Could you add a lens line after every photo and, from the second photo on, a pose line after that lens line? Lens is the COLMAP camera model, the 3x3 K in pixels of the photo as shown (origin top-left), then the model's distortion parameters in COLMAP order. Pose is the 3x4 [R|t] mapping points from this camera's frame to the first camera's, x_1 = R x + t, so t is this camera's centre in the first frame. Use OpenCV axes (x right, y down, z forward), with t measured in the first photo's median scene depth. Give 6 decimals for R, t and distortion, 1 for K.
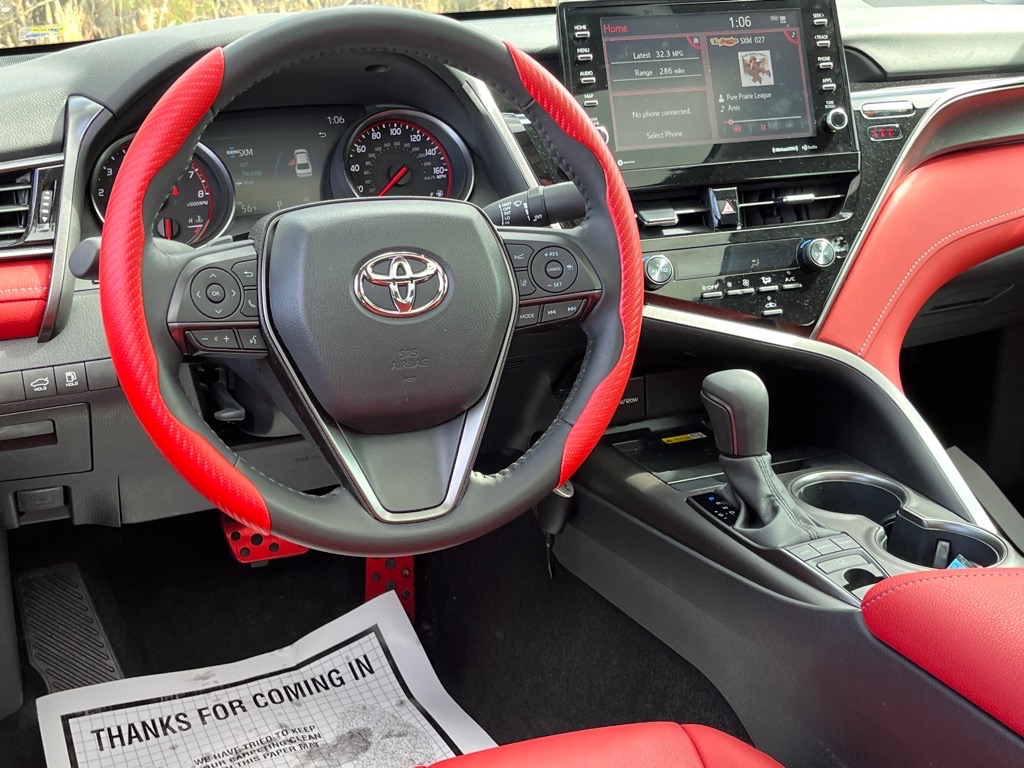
lens RADIAL K [[1300.0, 0, 512.0], [0, 1300.0, 384.0], [0, 0, 1]] dist [-0.002481, -0.024243]
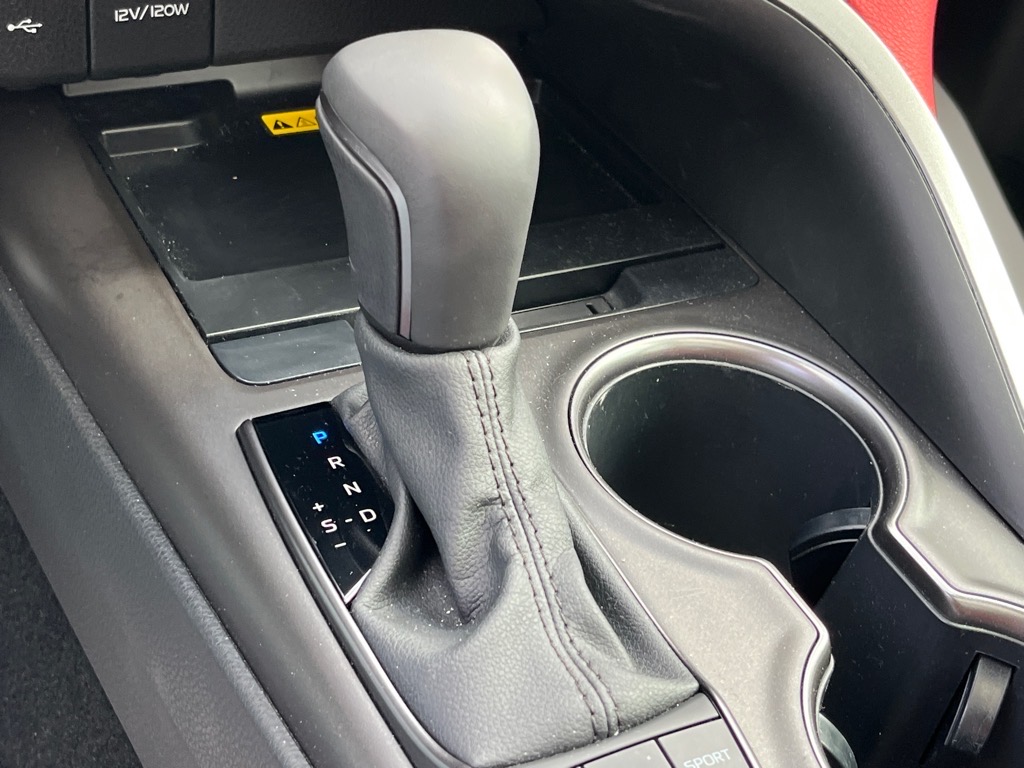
lens RADIAL K [[1619.9, 0, 512.0], [0, 1619.9, 384.0], [0, 0, 1]] dist [0.117358, 0.001891]
pose [[0.980622, 0.086772, 0.175646, 0.101231], [-0.144392, 0.926069, 0.348636, -0.053297], [-0.132408, -0.367242, 0.920653, 0.497639]]
